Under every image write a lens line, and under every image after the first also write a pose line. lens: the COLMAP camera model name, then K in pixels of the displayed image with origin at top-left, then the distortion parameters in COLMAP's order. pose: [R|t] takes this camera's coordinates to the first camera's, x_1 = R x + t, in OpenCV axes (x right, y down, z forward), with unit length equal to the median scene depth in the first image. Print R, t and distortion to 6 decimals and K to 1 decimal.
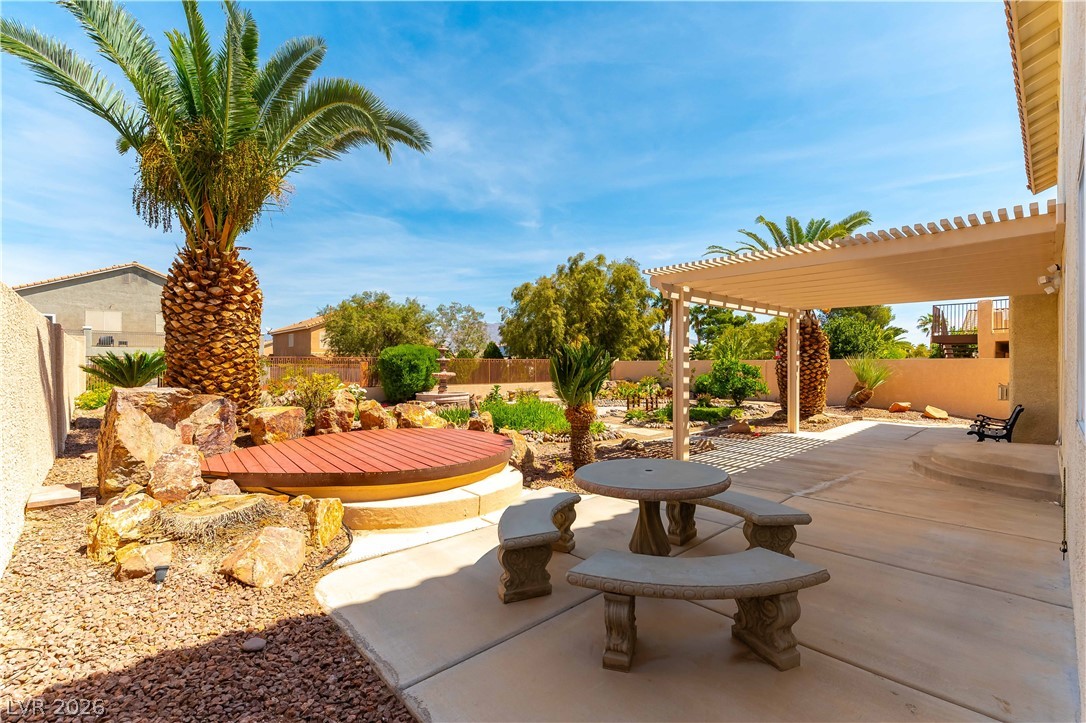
lens RADIAL K [[455.2, 0, 544.1], [0, 455.2, 364.5], [0, 0, 1]] dist [0.000908, 0.000203]
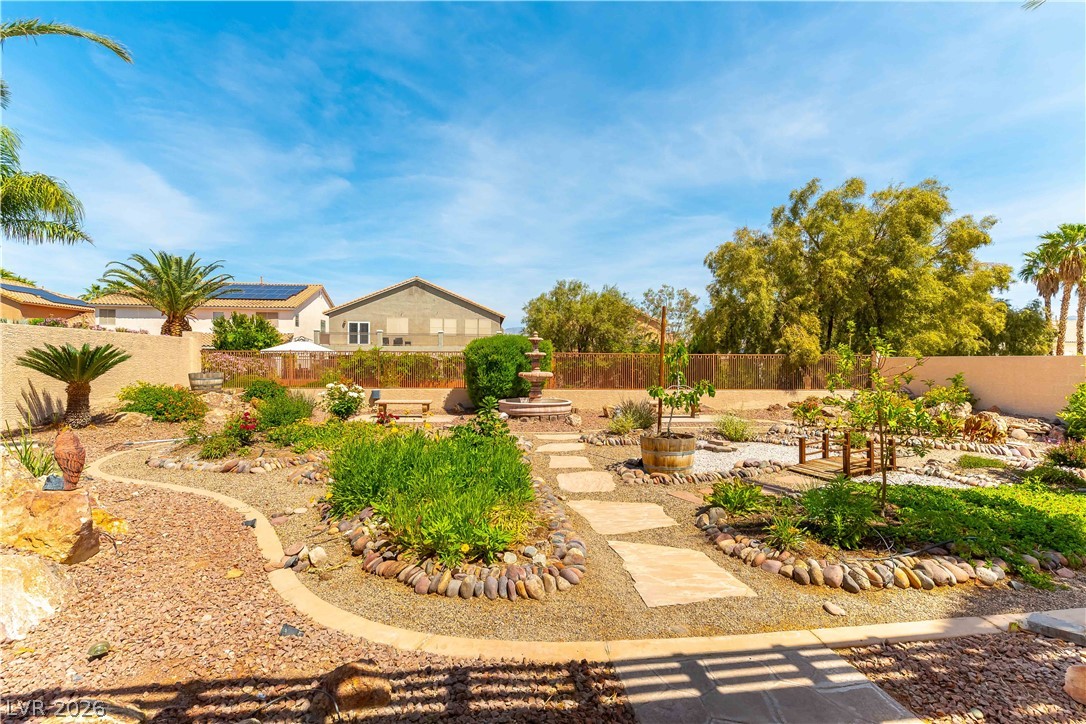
lens RADIAL K [[455.2, 0, 545.2], [0, 455.2, 362.8], [0, 0, 1]] dist [0.000908, 0.000203]
pose [[0.822632, 0.007861, -0.568520, 0.133990], [-0.006949, 0.999969, 0.003771, 0.000101], [0.568532, 0.000848, 0.822660, 0.287090]]
